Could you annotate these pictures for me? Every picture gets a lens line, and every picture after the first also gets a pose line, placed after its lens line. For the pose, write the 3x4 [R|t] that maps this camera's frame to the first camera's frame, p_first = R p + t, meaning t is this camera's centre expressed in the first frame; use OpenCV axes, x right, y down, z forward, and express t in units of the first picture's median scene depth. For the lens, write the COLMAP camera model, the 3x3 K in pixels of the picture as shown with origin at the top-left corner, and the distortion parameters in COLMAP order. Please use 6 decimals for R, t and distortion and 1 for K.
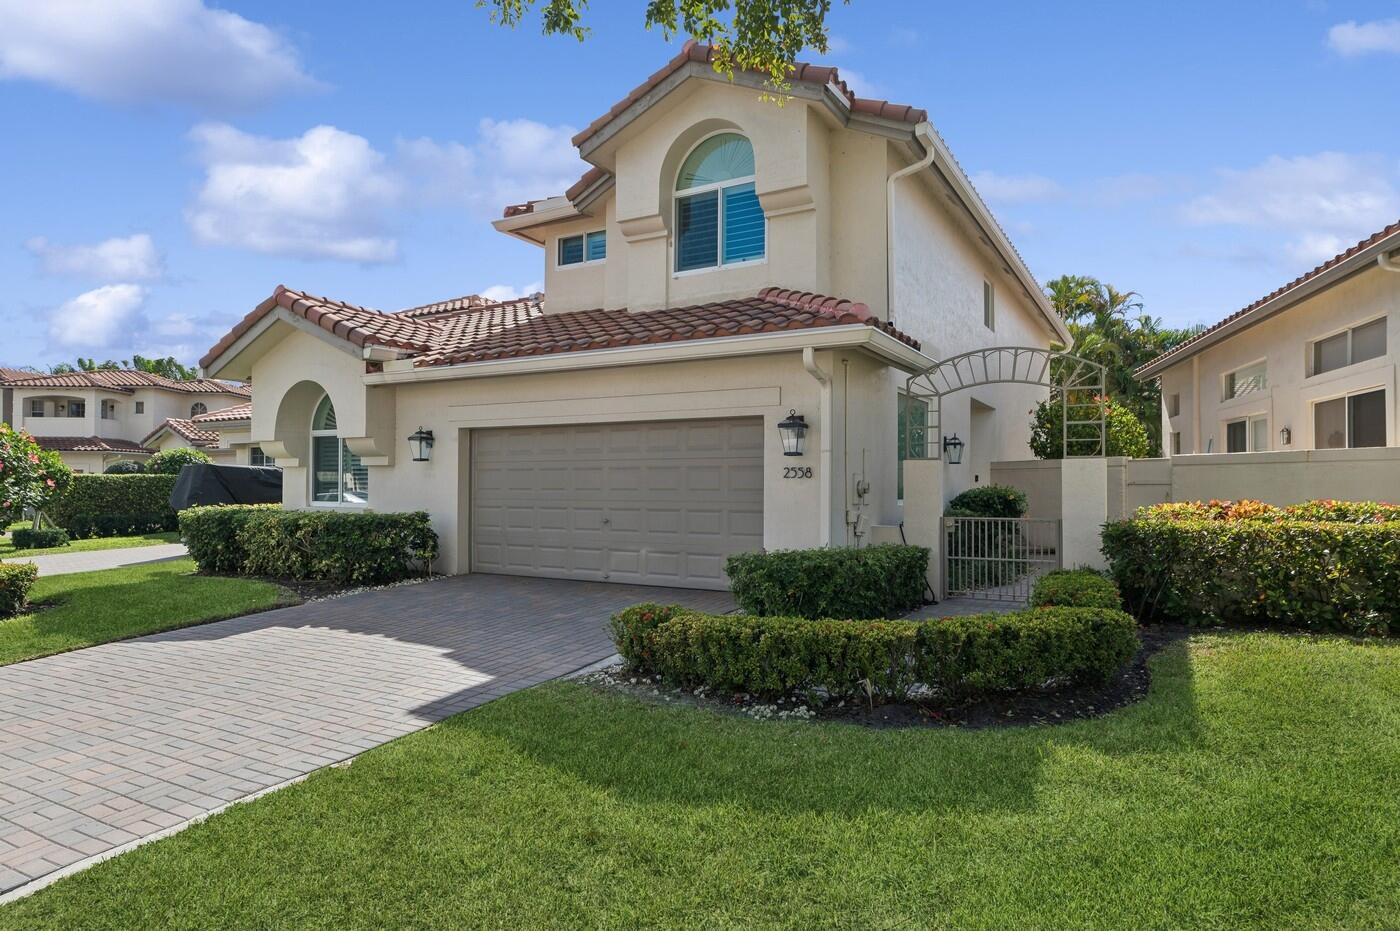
lens RADIAL K [[804.3, 0, 694.2], [0, 804.3, 463.8], [0, 0, 1]] dist [-0.006269, -0.000327]
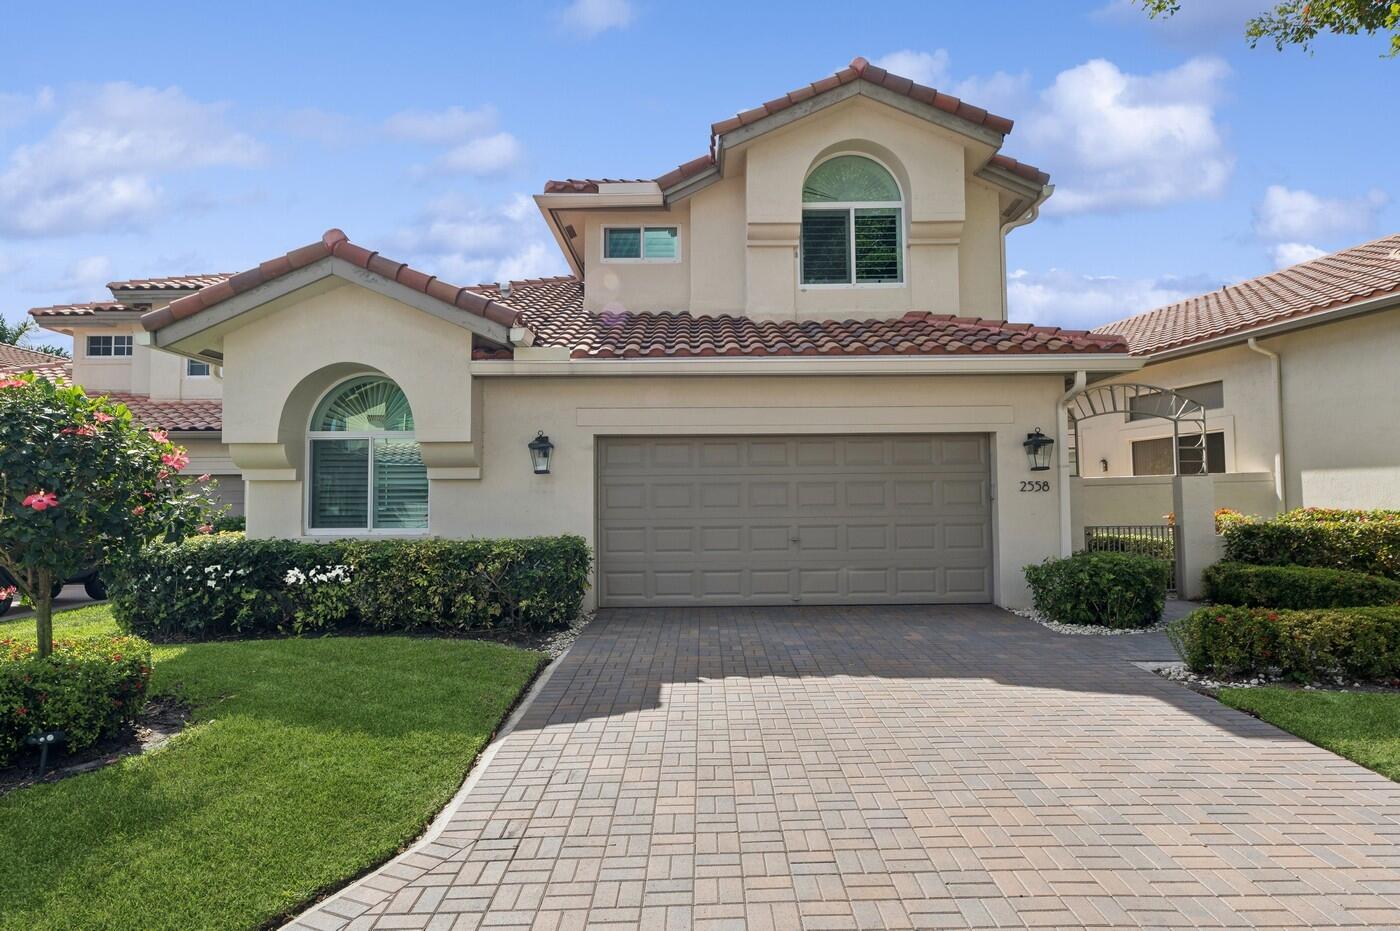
lens RADIAL K [[804.3, 0, 696.9], [0, 804.3, 462.4], [0, 0, 1]] dist [-0.006269, -0.000327]
pose [[0.865709, 0.021112, 0.500102, -0.625450], [-0.002127, 0.999256, -0.038503, 0.016591], [-0.500543, 0.032269, 0.865110, 0.227957]]
